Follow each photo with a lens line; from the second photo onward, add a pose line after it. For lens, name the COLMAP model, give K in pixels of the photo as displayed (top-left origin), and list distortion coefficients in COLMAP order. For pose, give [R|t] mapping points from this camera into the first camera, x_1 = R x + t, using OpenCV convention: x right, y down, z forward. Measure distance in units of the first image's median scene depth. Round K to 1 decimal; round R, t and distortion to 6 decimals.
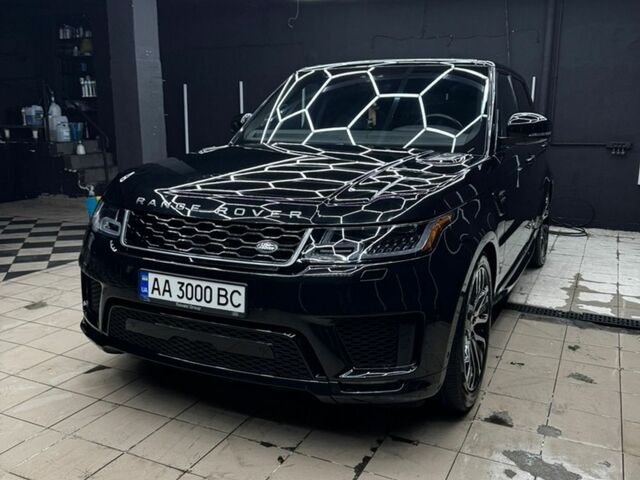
lens RADIAL K [[604.4, 0, 308.2], [0, 604.4, 242.7], [0, 0, 1]] dist [0.035046, 0.000000]
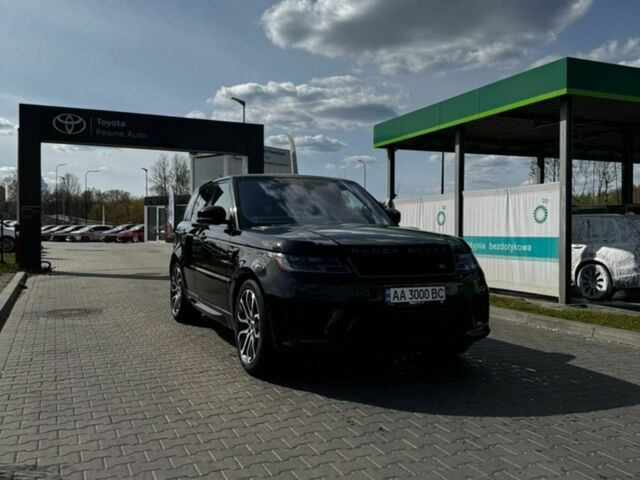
lens RADIAL K [[604.4, 0, 330.1], [0, 604.4, 242.0], [0, 0, 1]] dist [0.035046, 0.000000]
pose [[0.621688, -0.002639, 0.783261, -1.724122], [0.169270, 0.976816, -0.131062, 0.117961], [-0.764756, 0.214062, 0.607721, 0.061473]]
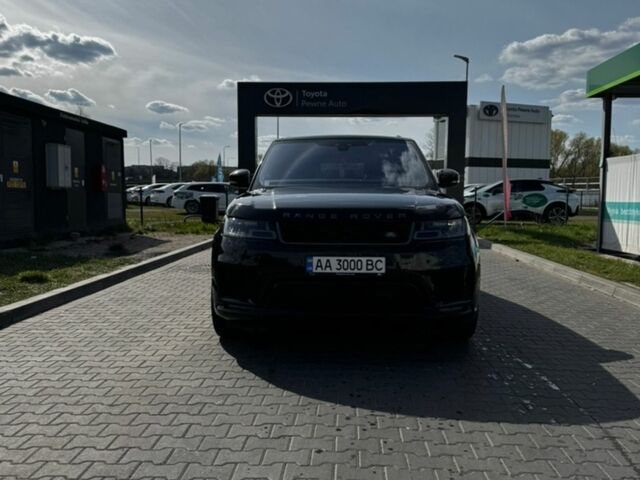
lens RADIAL K [[604.4, 0, 320.9], [0, 604.4, 248.5], [0, 0, 1]] dist [0.035046, 0.000000]
pose [[0.910228, -0.023875, 0.413418, -0.900092], [0.082934, 0.988621, -0.125503, 0.229193], [-0.405717, 0.148523, 0.901851, -0.431188]]
